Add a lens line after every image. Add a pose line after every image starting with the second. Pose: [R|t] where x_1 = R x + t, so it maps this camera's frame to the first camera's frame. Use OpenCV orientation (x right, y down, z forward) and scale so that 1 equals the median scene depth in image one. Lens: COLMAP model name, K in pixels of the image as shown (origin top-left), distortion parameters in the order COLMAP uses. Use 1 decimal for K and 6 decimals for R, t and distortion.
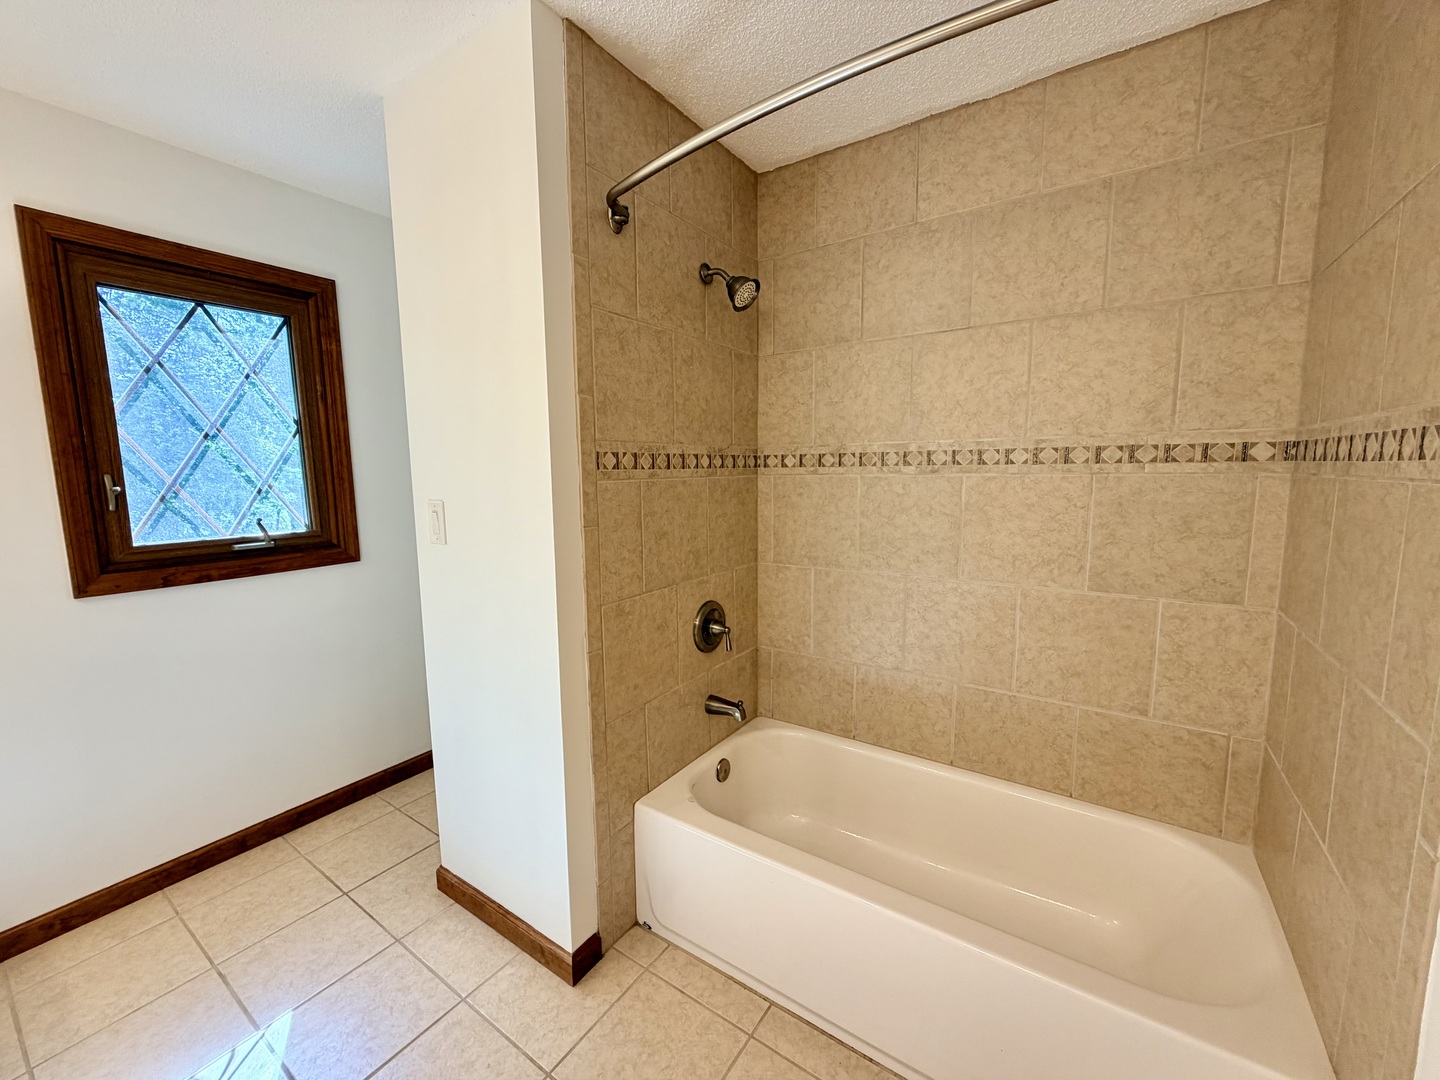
lens RADIAL K [[573.9, 0, 712.6], [0, 573.9, 537.5], [0, 0, 1]] dist [0.000965, -0.000018]
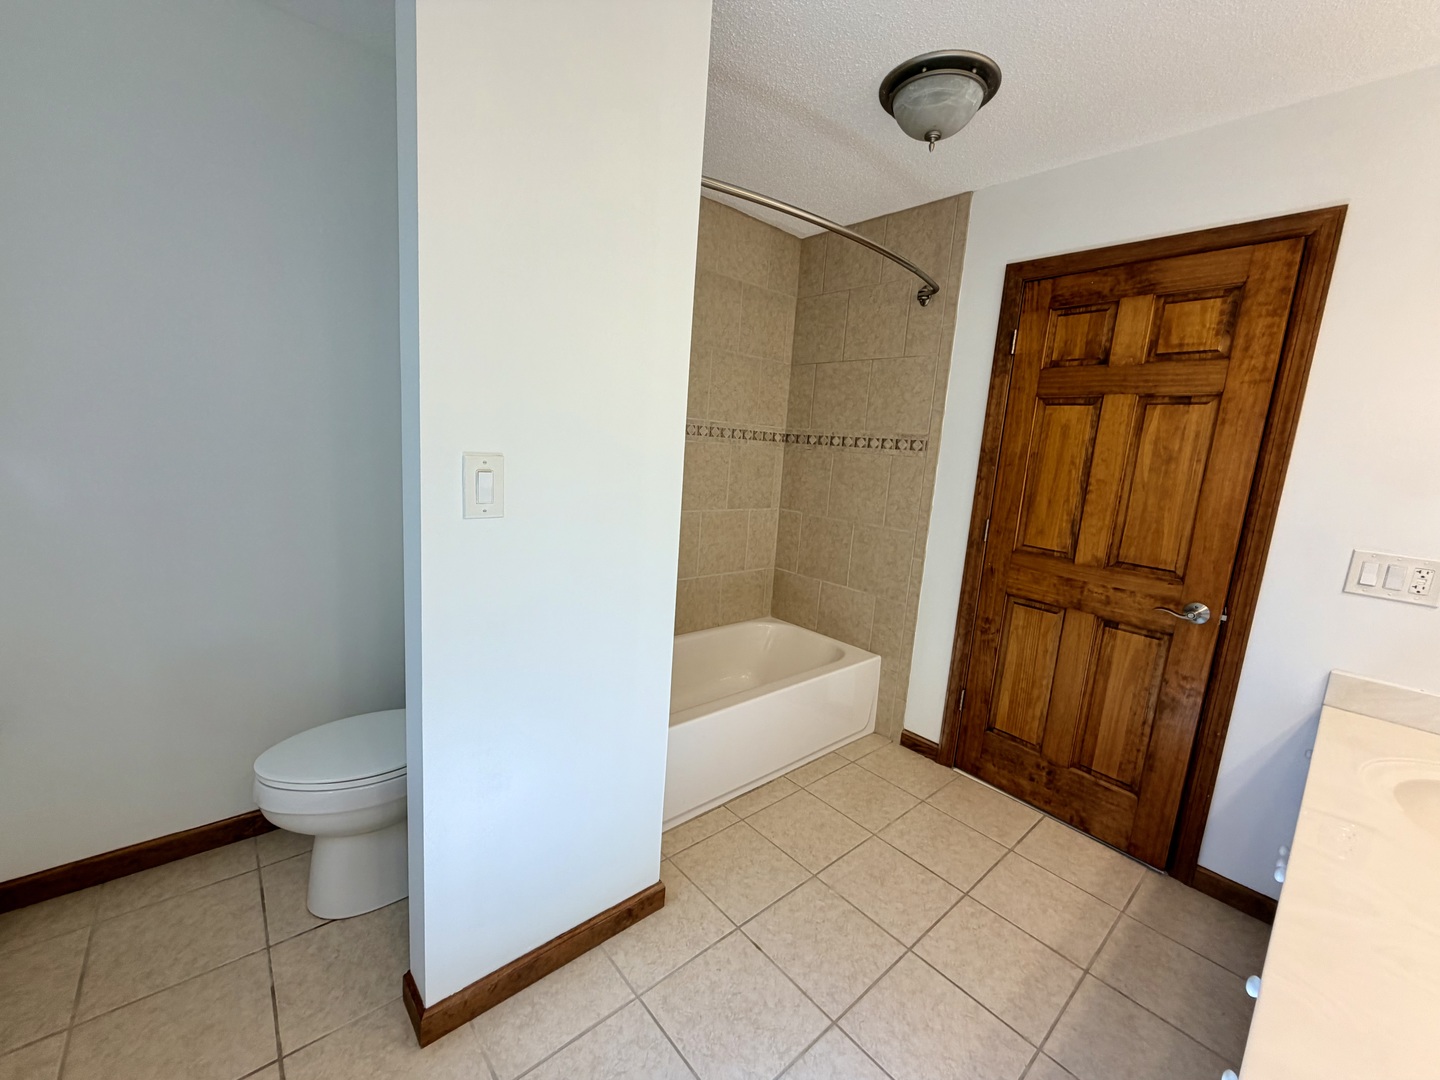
lens RADIAL K [[573.9, 0, 712.6], [0, 573.9, 537.5], [0, 0, 1]] dist [0.000965, -0.000018]
pose [[0.249819, -0.124984, 0.960192, -1.168284], [0.043110, 0.992087, 0.117920, -0.035248], [-0.967332, 0.011935, 0.253230, 0.621716]]
